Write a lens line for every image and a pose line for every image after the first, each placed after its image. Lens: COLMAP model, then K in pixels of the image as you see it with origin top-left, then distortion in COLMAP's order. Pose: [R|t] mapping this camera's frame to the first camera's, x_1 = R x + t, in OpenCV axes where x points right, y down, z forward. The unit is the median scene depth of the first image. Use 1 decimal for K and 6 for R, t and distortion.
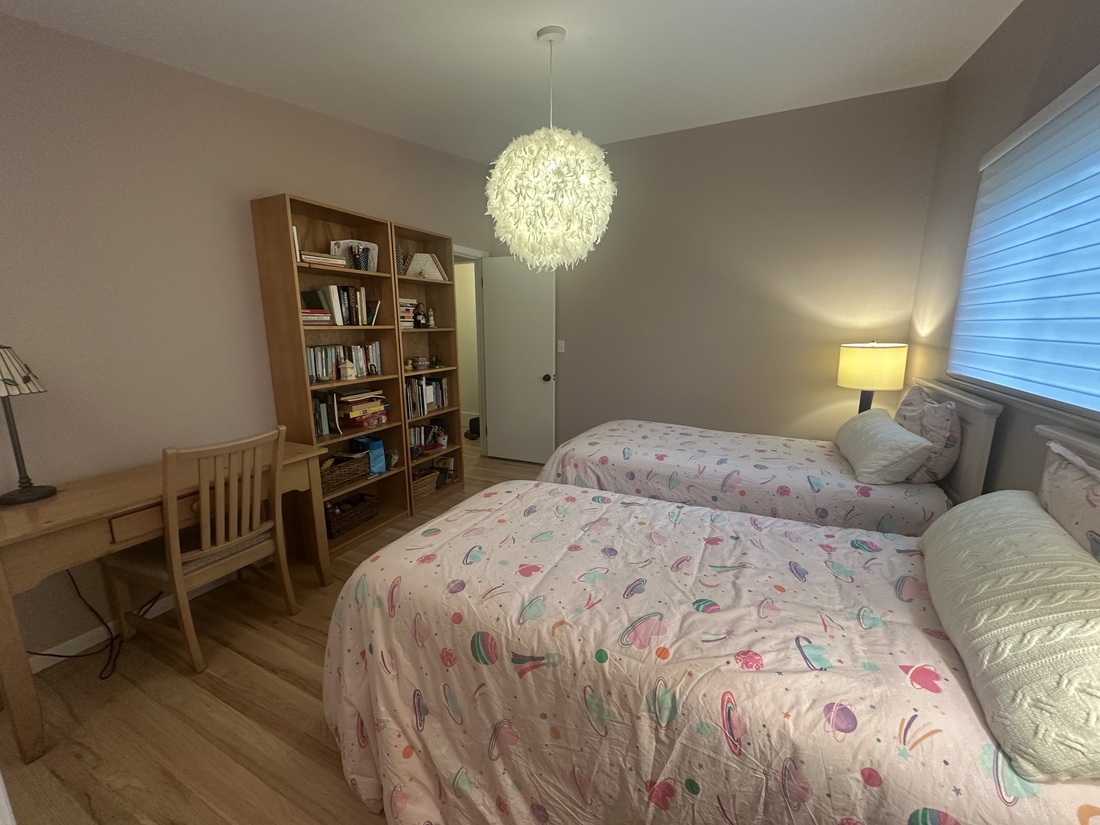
lens RADIAL K [[439.6, 0, 548.7], [0, 439.6, 409.8], [0, 0, 1]] dist [-0.000599, 0.000287]
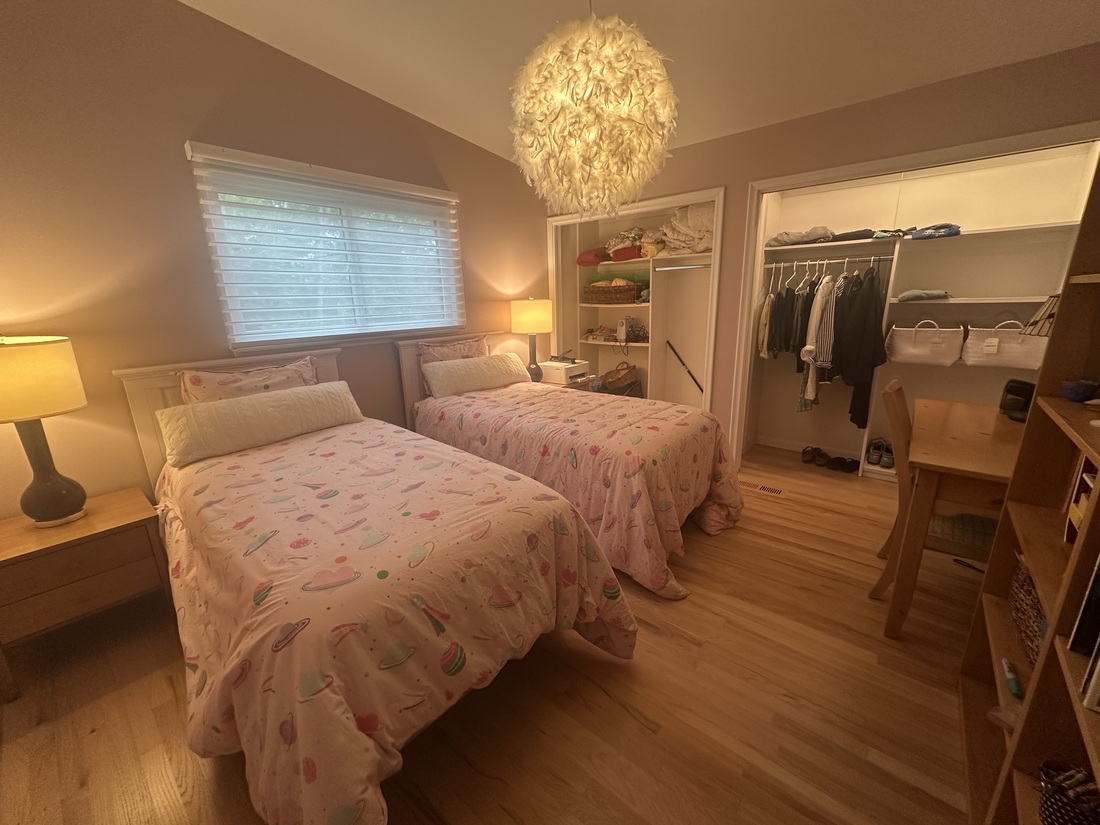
lens RADIAL K [[439.6, 0, 553.2], [0, 439.6, 413.6], [0, 0, 1]] dist [-0.000599, 0.000287]
pose [[-0.971499, -0.036808, 0.234169, -0.162733], [0.071143, 0.897056, 0.436152, -0.441802], [-0.226117, 0.440380, -0.868871, 2.315286]]
